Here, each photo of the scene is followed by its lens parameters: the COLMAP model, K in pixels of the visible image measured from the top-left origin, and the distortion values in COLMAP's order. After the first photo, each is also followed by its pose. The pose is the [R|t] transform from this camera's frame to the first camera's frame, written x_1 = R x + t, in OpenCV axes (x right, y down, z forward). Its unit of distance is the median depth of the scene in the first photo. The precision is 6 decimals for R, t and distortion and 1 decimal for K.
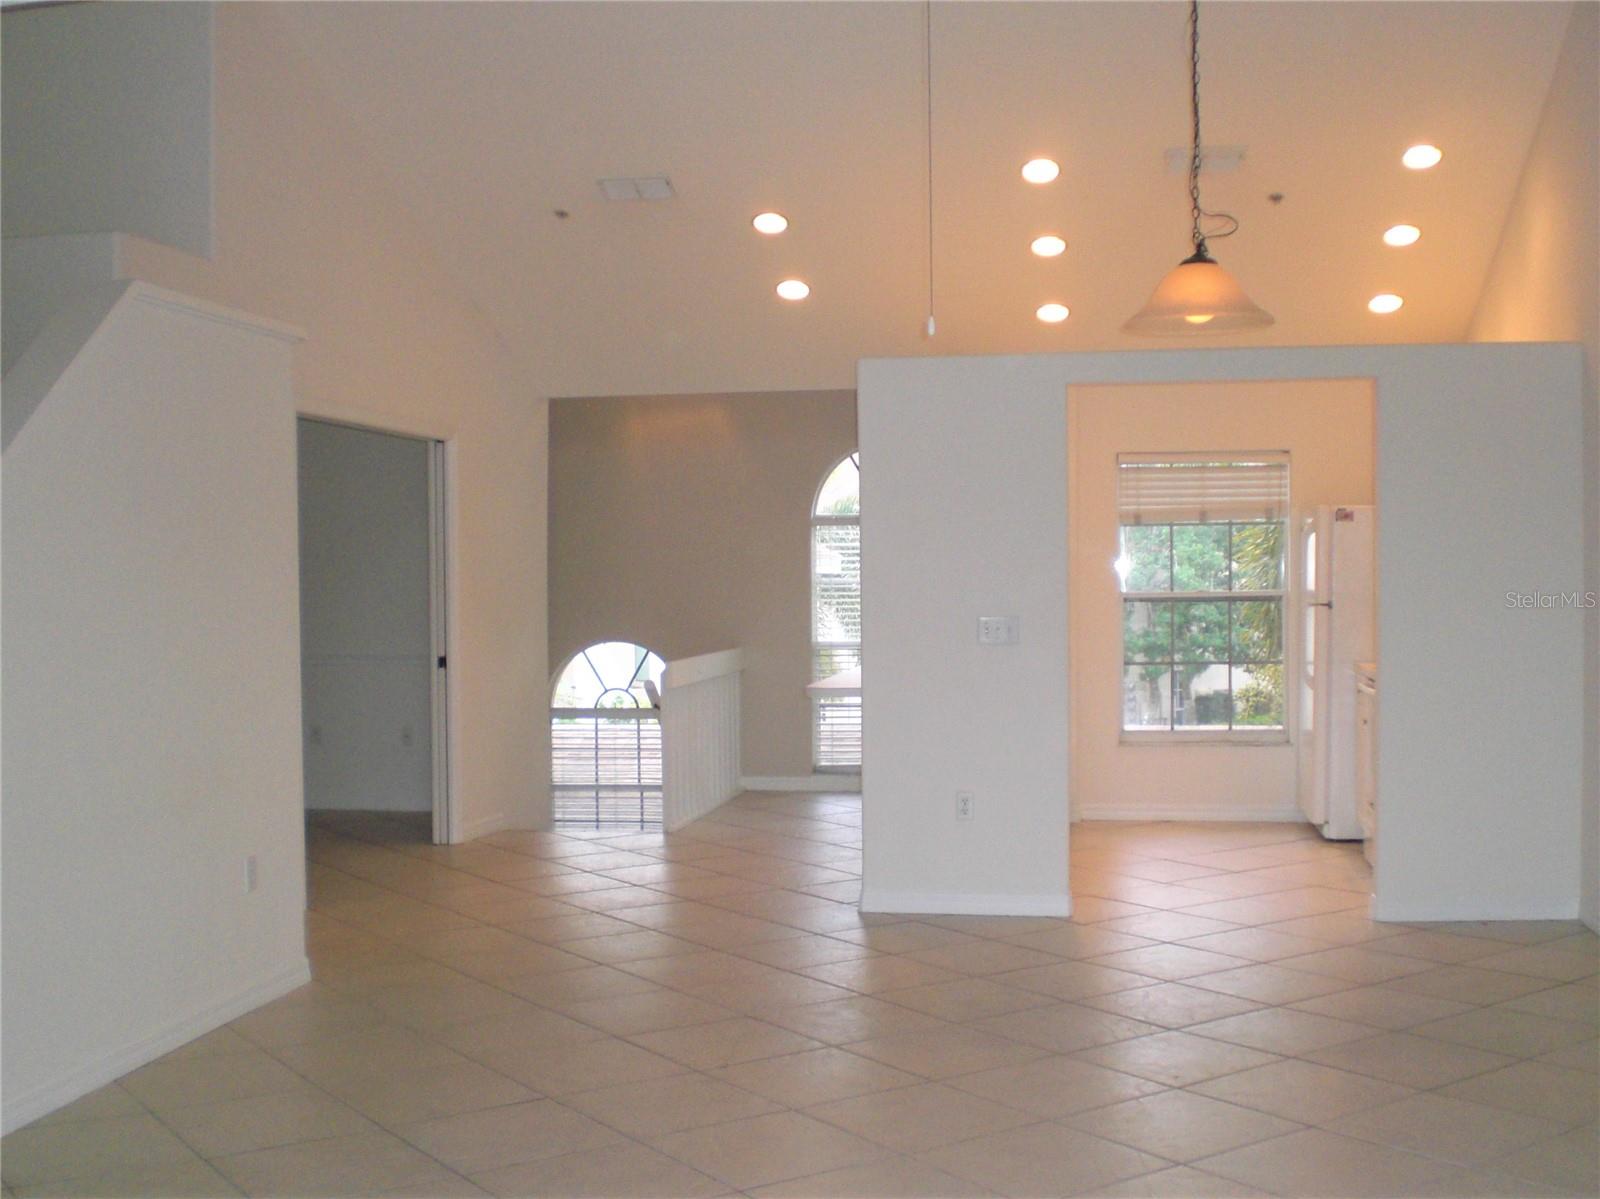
lens RADIAL K [[1812.5, 0, 800.0], [0, 1812.5, 599.5], [0, 0, 1]] dist [-0.018006, -0.393925]
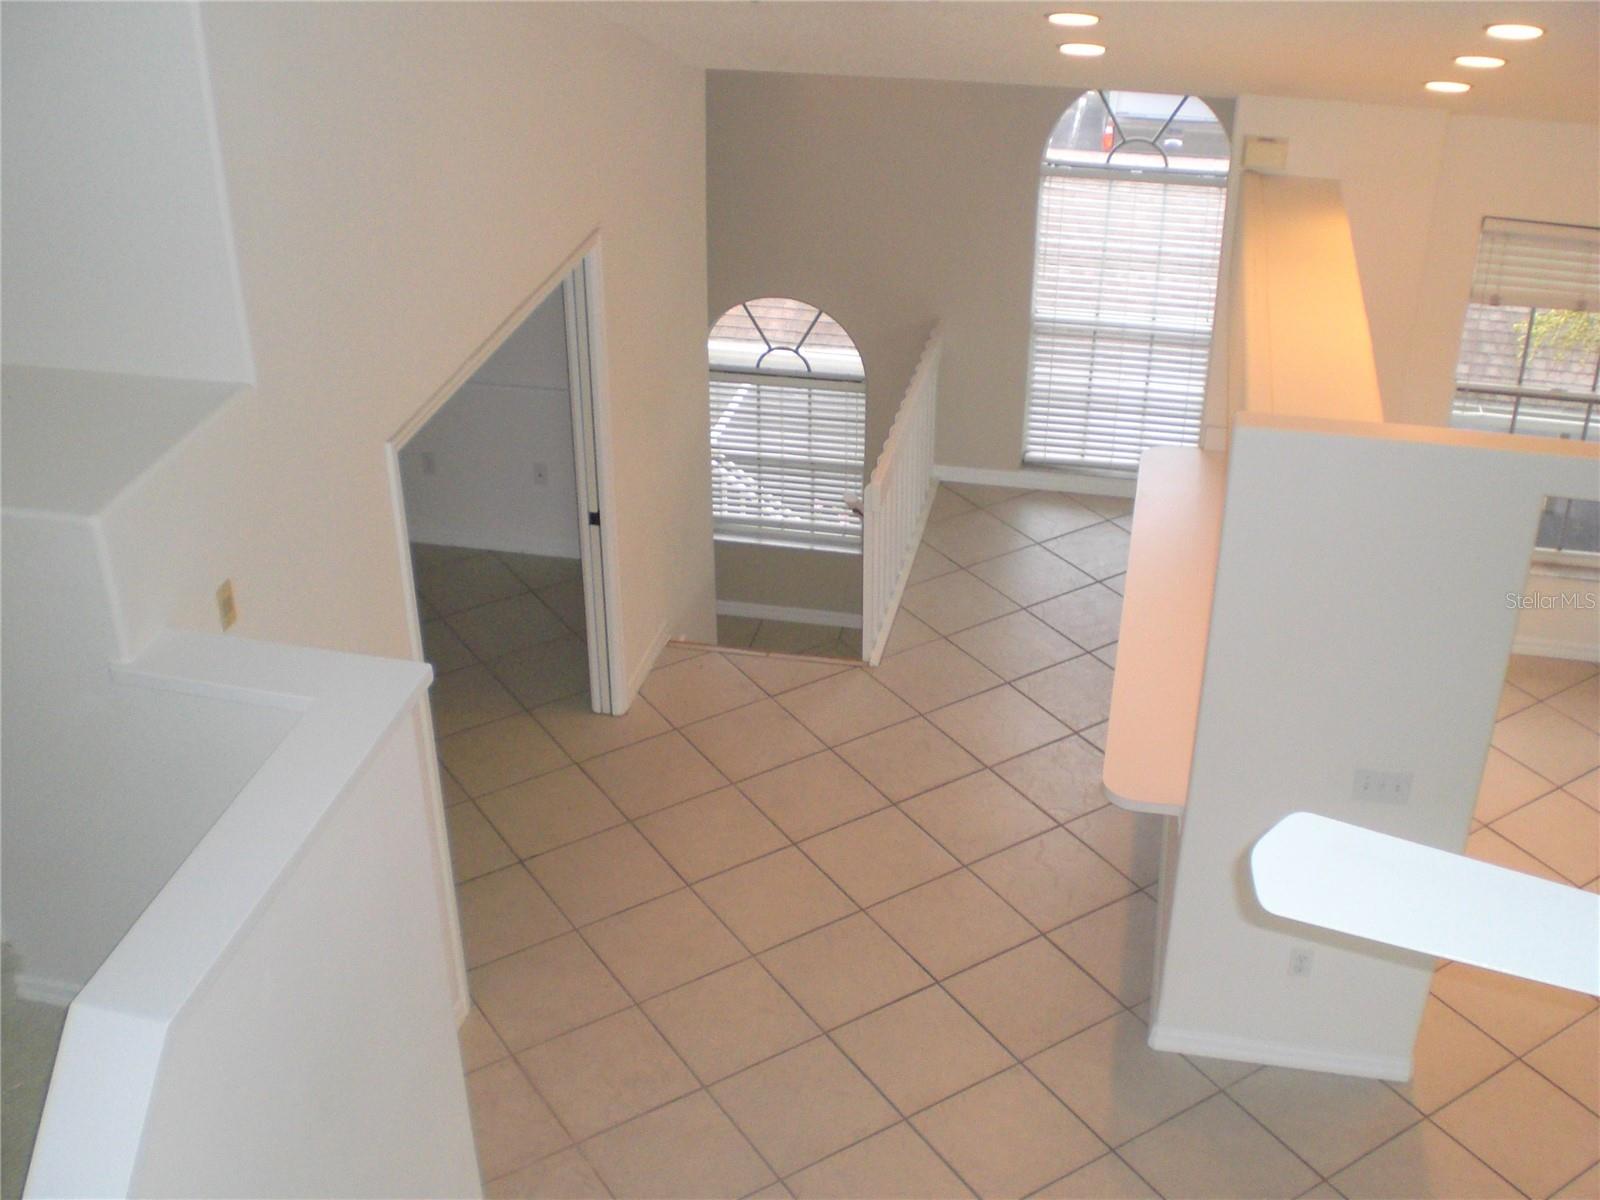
lens RADIAL K [[1812.5, 0, 800.0], [0, 1812.5, 600.0], [0, 0, 1]] dist [-0.018006, -0.393925]
pose [[0.998972, 0.028979, -0.034870, -0.067147], [-0.008577, 0.875982, 0.482267, -0.264507], [0.044521, -0.481472, 0.875330, 0.249921]]
